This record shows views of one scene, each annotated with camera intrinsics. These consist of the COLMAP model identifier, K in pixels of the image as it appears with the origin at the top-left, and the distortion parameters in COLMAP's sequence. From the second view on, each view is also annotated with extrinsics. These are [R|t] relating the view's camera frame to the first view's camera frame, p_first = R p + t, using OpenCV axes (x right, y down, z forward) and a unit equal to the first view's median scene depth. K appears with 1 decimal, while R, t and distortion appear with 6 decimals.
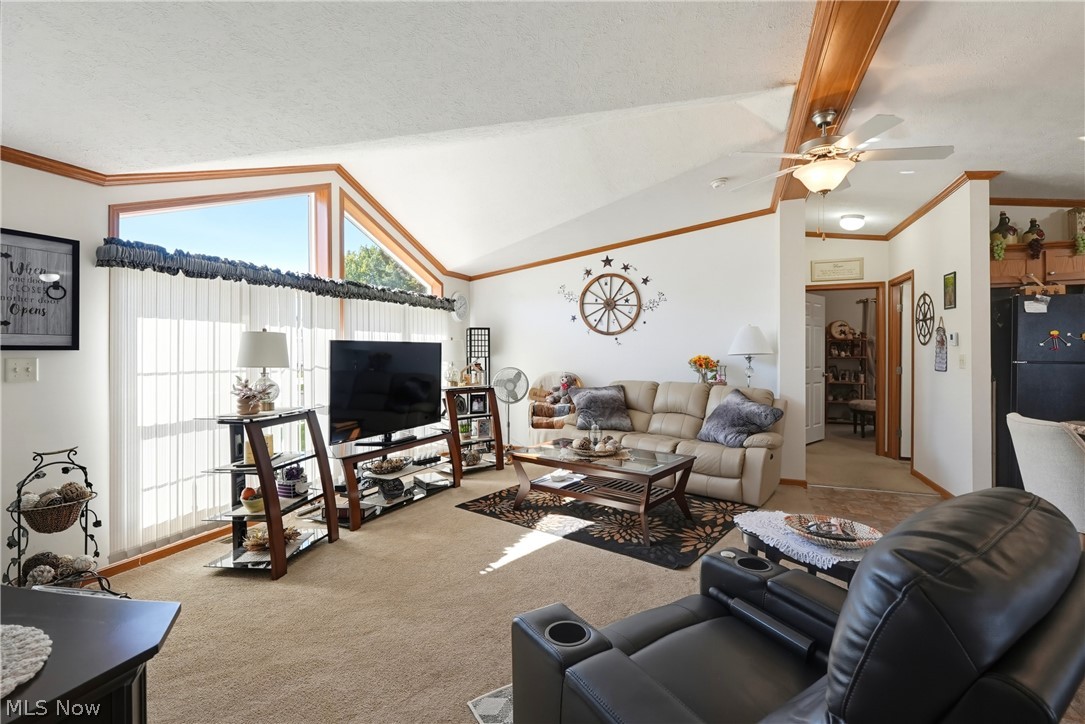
lens RADIAL K [[490.3, 0, 544.6], [0, 490.3, 351.8], [0, 0, 1]] dist [-0.013579, 0.005286]
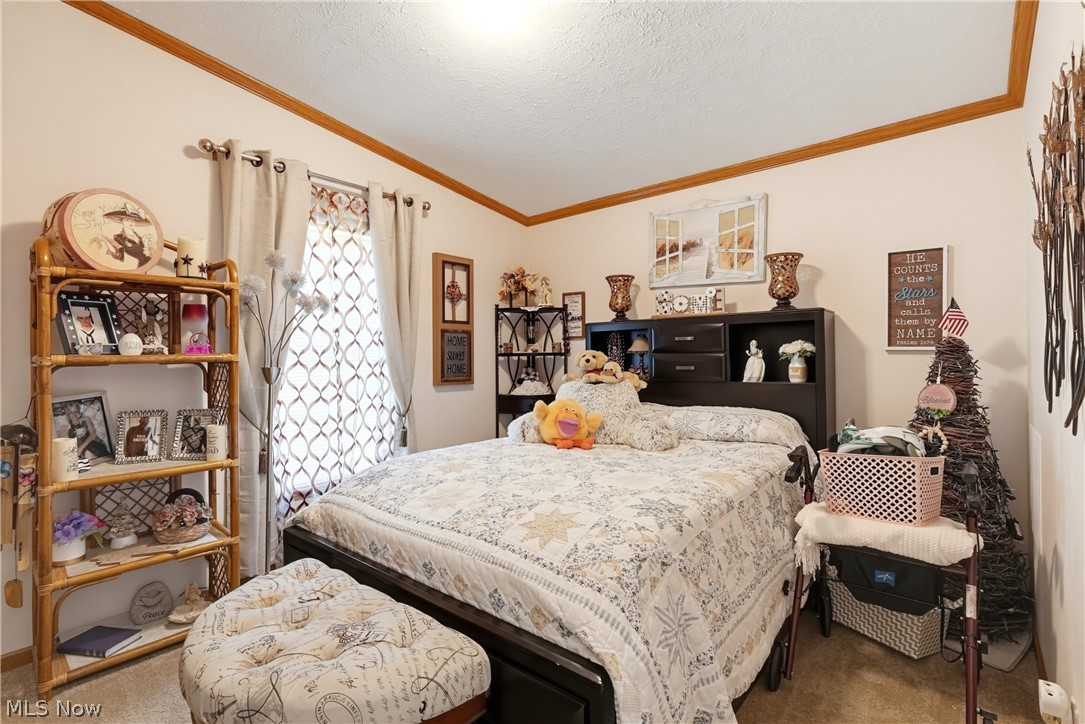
lens RADIAL K [[490.3, 0, 537.6], [0, 490.3, 358.3], [0, 0, 1]] dist [-0.013579, 0.005286]
pose [[0.324716, -0.008108, 0.945777, 0.921224], [0.010285, 0.999934, 0.005041, 0.023485], [-0.945756, 0.008091, 0.324778, 1.503567]]
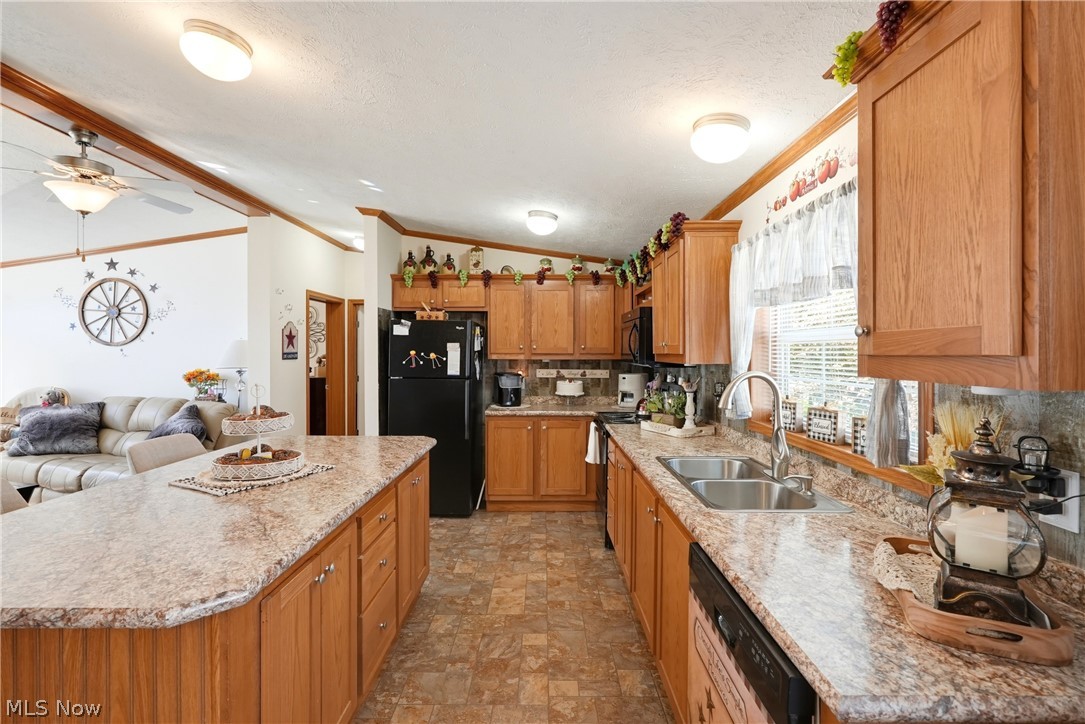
lens RADIAL K [[490.3, 0, 543.0], [0, 490.3, 353.8], [0, 0, 1]] dist [-0.013579, 0.005286]
pose [[0.930039, 0.001492, 0.367458, 0.738554], [-0.002673, 0.999993, 0.002705, -0.033109], [-0.367451, -0.003497, 0.930036, -0.174706]]
